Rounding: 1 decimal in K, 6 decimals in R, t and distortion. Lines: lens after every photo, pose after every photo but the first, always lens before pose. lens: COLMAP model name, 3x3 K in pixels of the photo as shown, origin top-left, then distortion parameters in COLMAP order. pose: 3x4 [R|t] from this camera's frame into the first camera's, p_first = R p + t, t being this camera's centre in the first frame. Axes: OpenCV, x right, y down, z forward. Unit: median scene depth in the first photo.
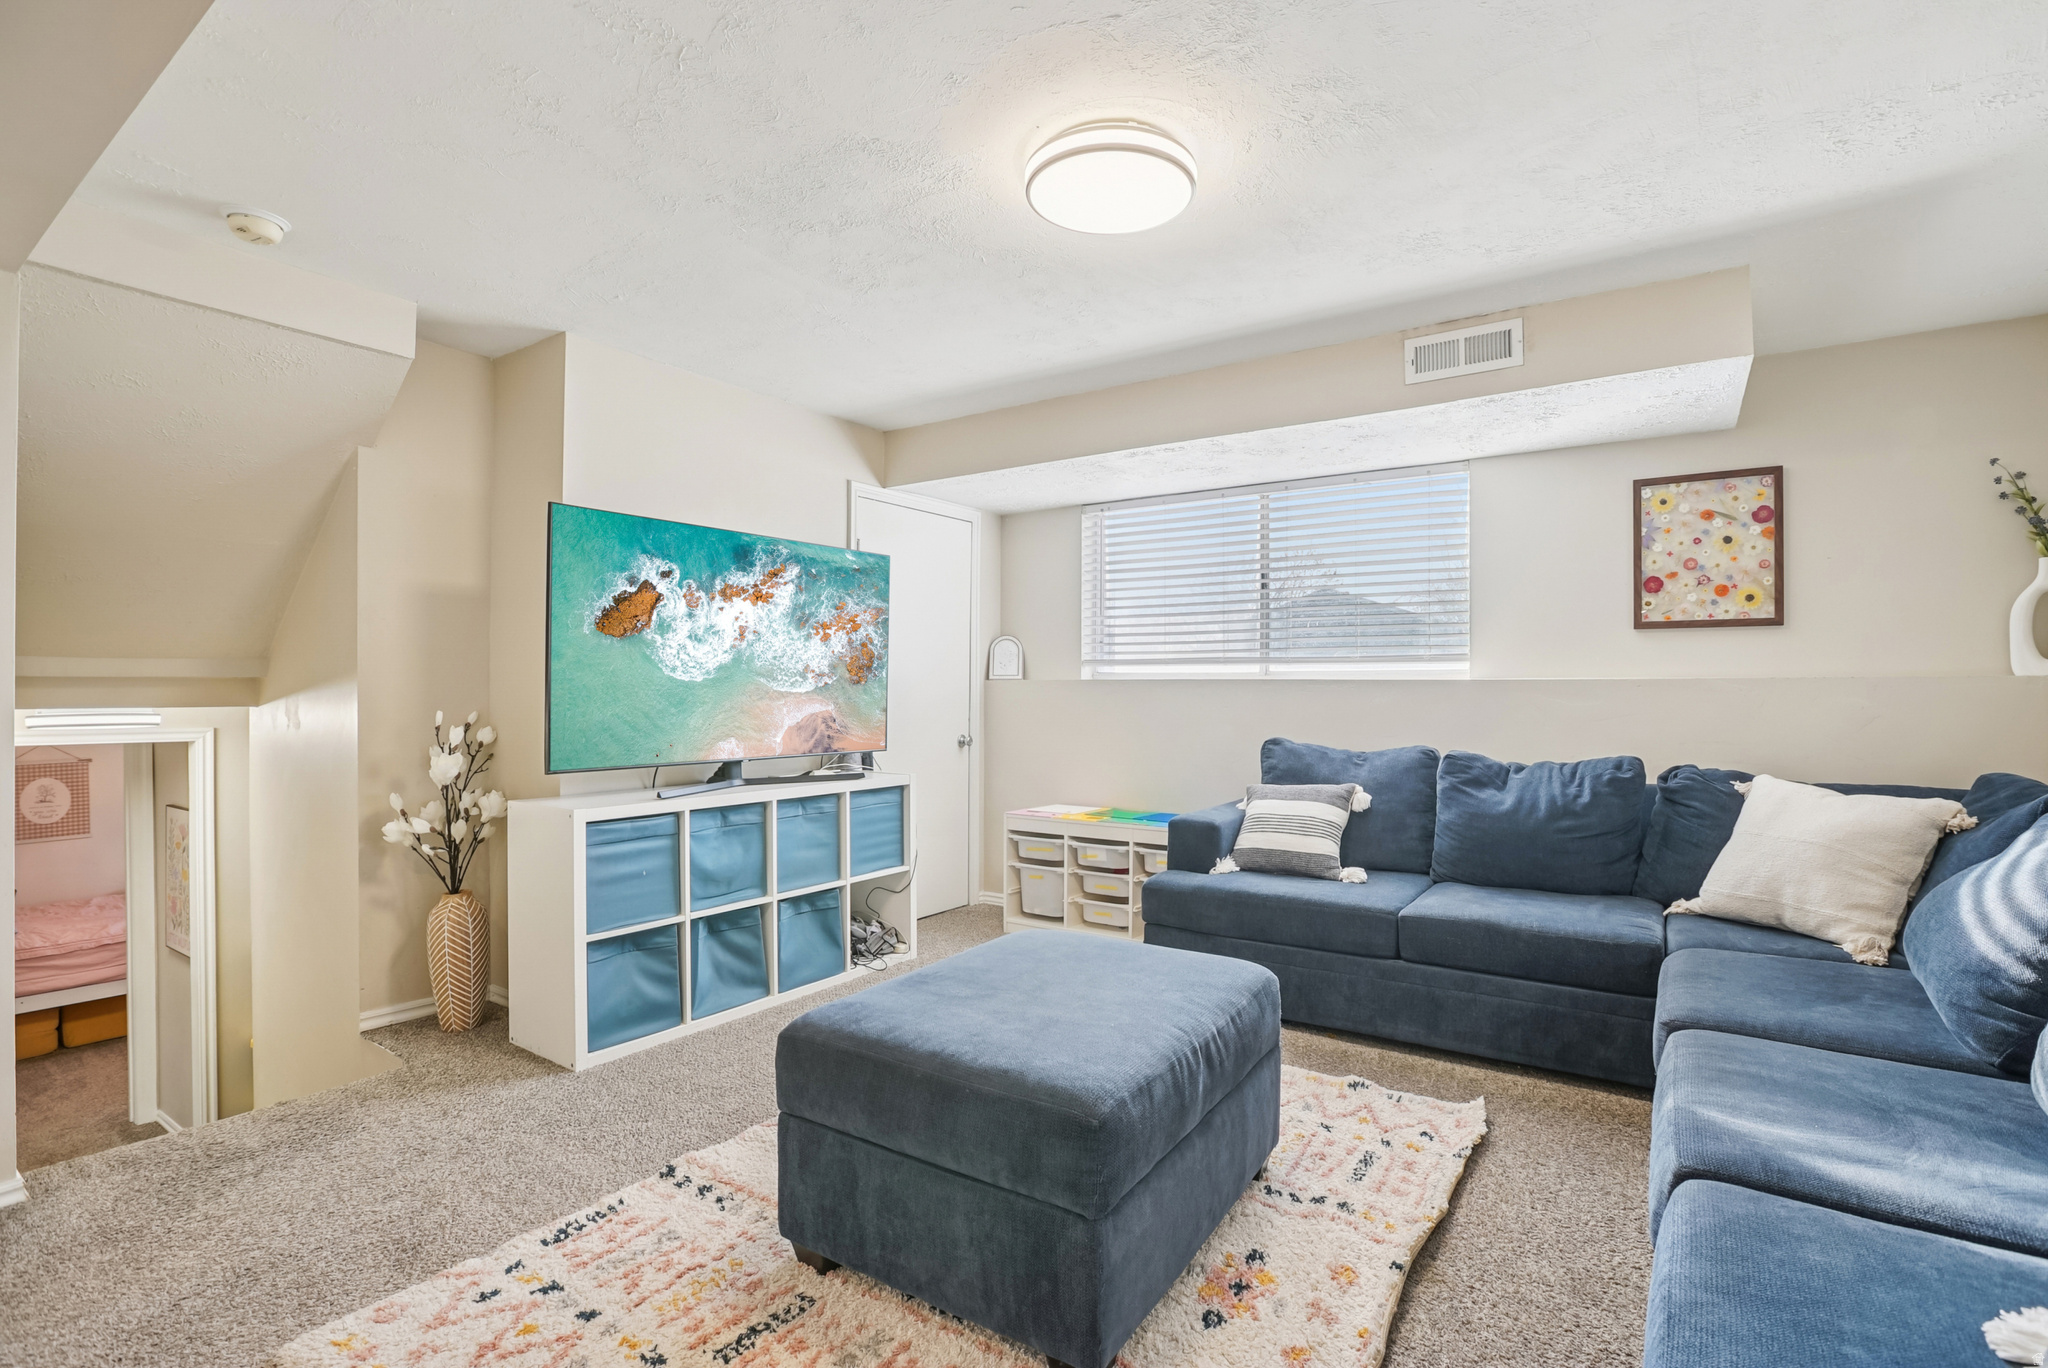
lens RADIAL K [[961.7, 0, 1034.4], [0, 961.7, 686.1], [0, 0, 1]] dist [-0.029745, 0.000132]
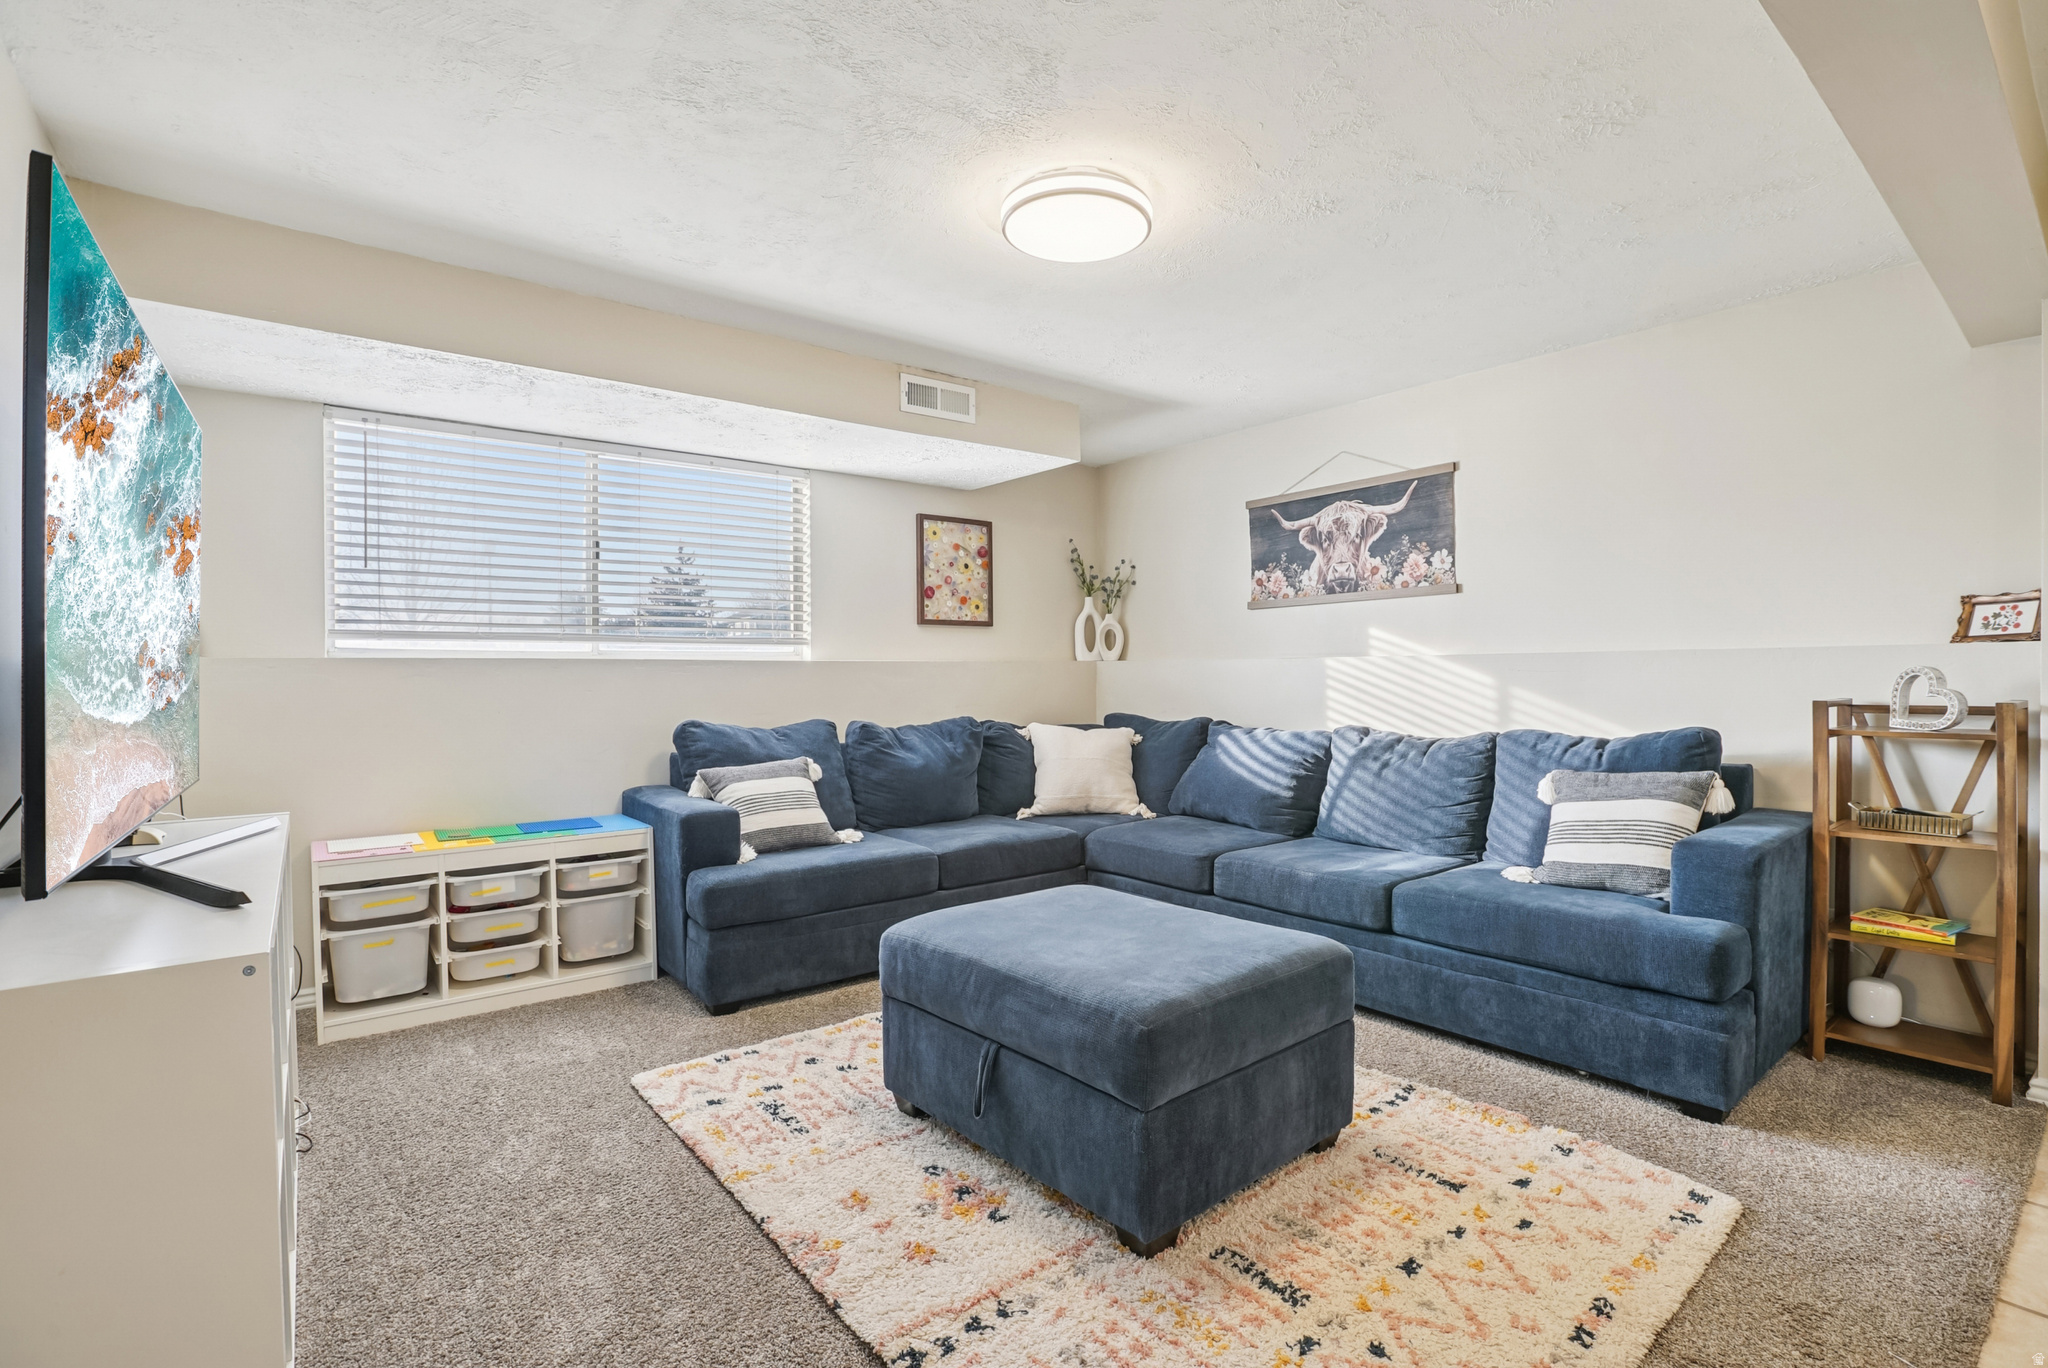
lens RADIAL K [[961.7, 0, 1034.4], [0, 961.7, 686.1], [0, 0, 1]] dist [-0.029745, 0.000132]
pose [[0.297033, -0.018380, 0.954690, -0.645051], [0.001331, 0.999822, 0.018834, 0.002582], [-0.954866, -0.004324, 0.297005, 0.449927]]
